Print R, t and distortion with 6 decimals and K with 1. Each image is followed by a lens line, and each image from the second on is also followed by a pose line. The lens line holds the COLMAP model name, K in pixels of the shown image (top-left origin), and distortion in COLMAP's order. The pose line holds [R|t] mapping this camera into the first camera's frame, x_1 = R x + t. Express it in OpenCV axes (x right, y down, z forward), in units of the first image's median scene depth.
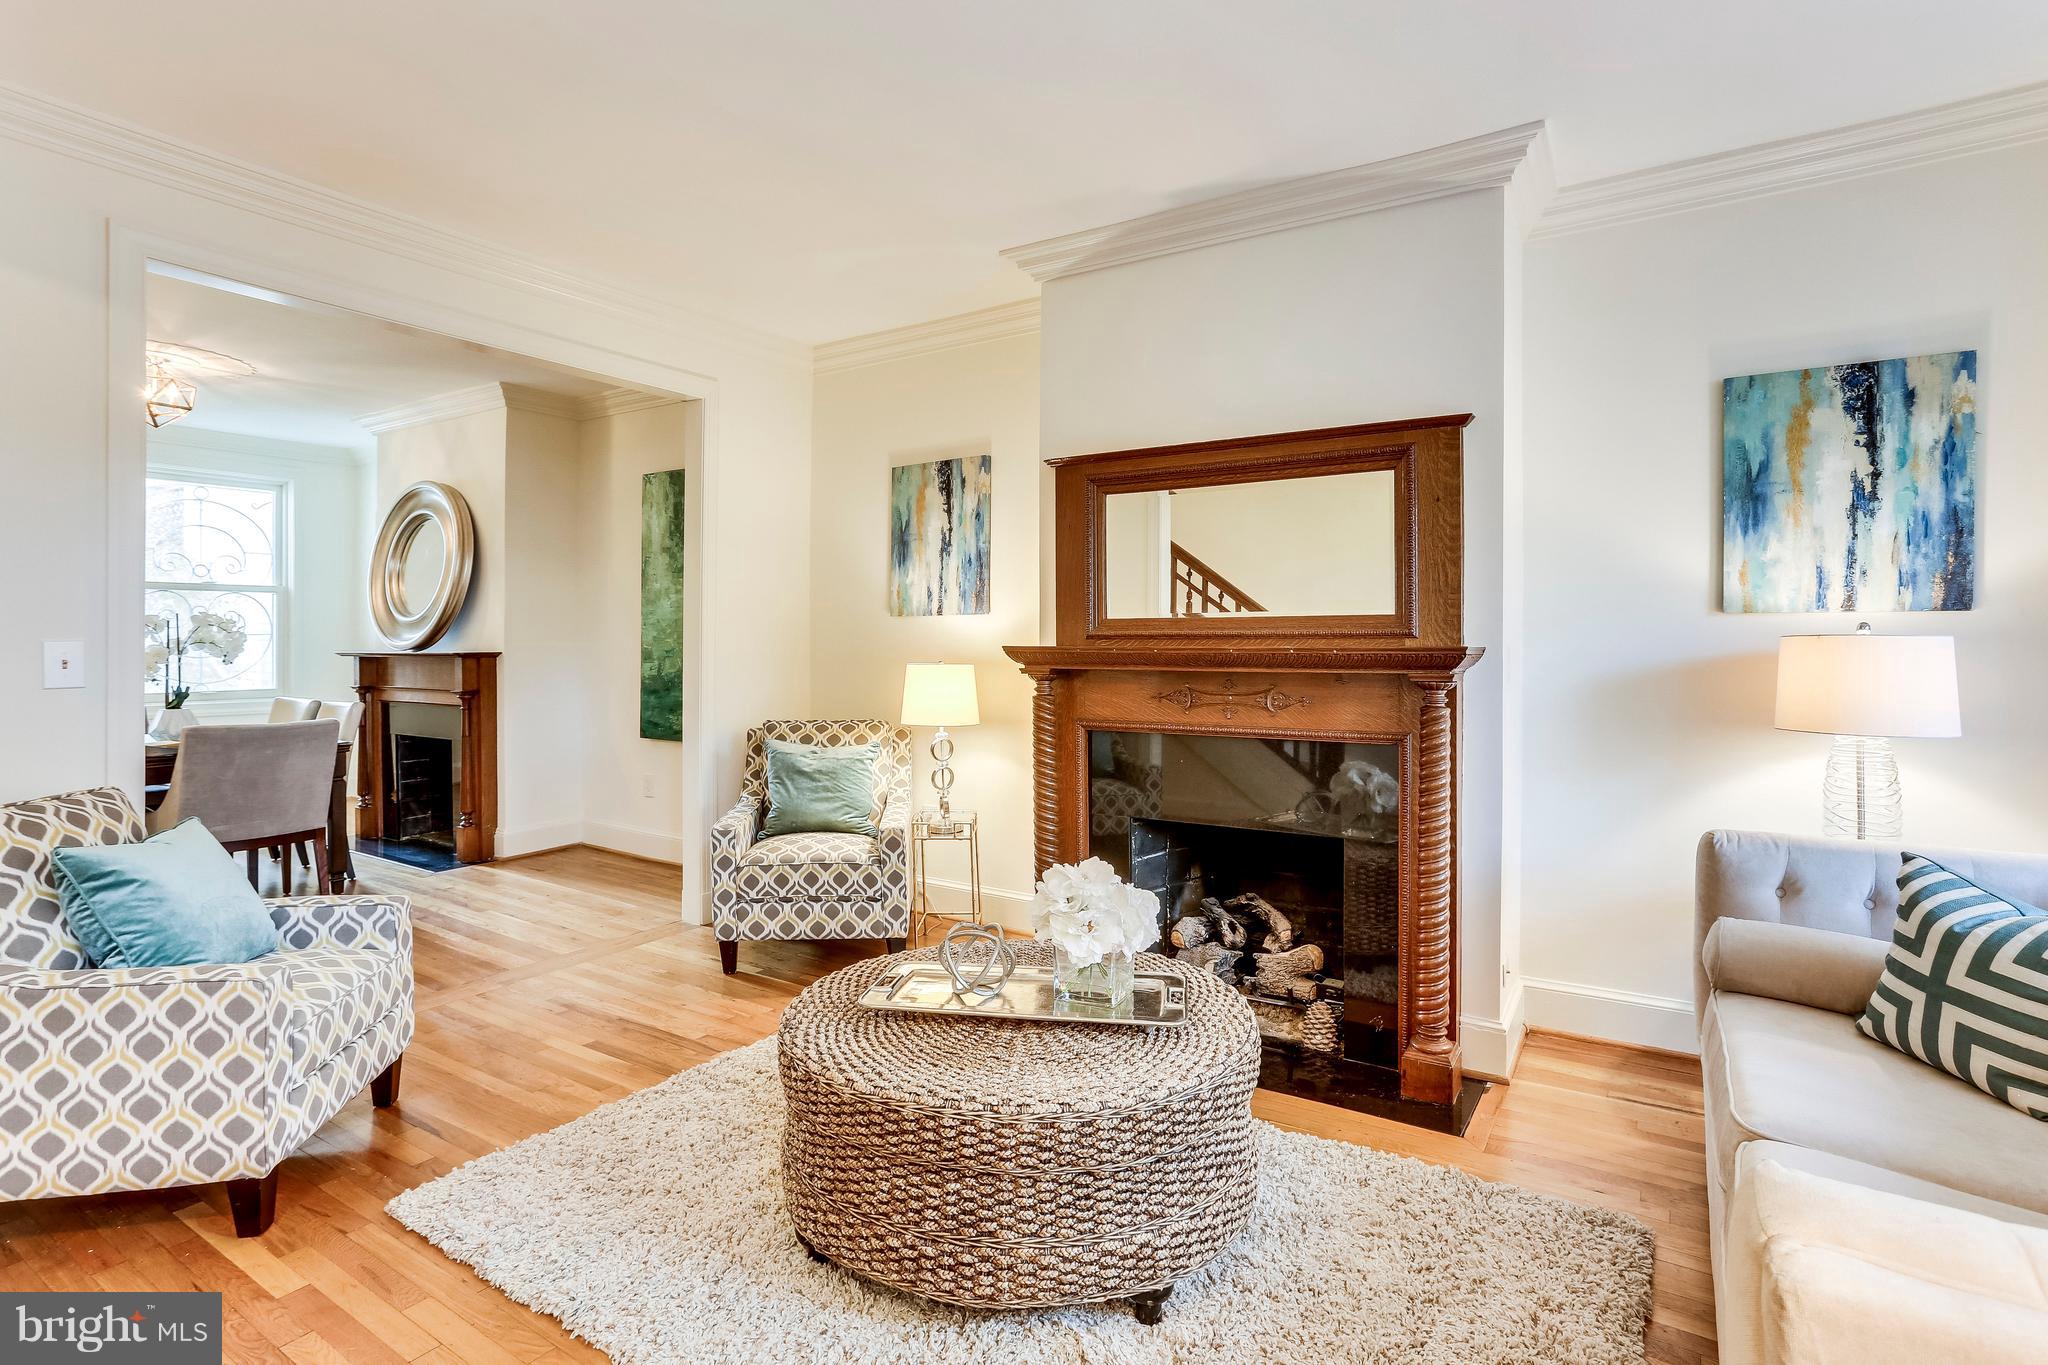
lens RADIAL K [[1043.4, 0, 1023.7], [0, 1043.4, 674.1], [0, 0, 1]] dist [-0.000597, 0.000605]
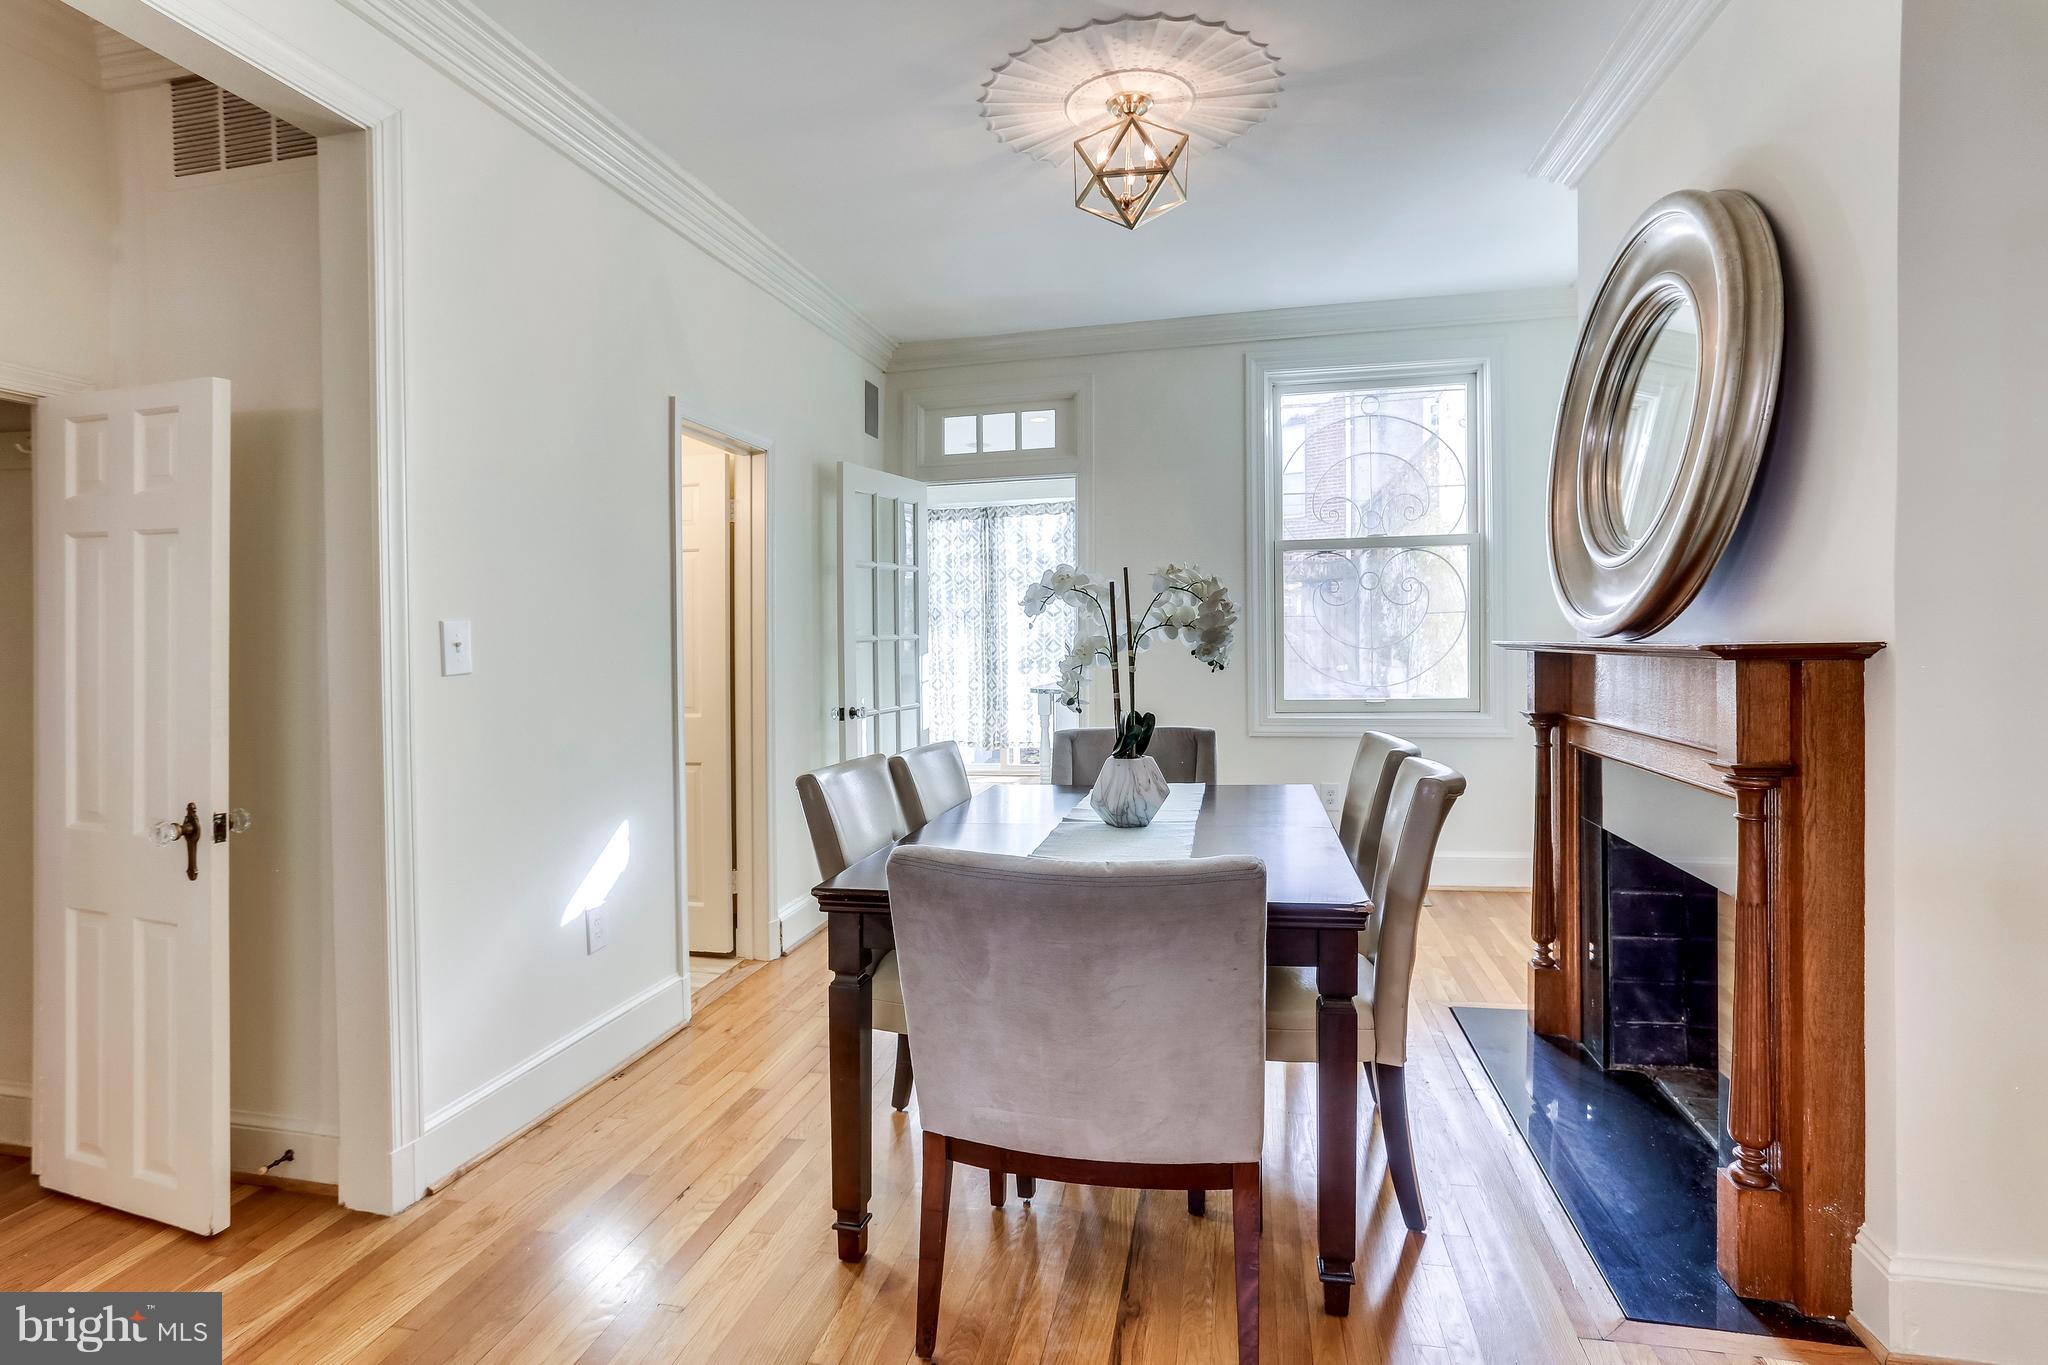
lens RADIAL K [[1043.4, 0, 978.2], [0, 1043.4, 647.1], [0, 0, 1]] dist [-0.000597, 0.000605]
pose [[0.371007, 0.002623, -0.928626, -0.308925], [-0.012466, 0.999920, -0.002156, -0.015298], [0.928546, 0.012376, 0.371010, 0.627106]]
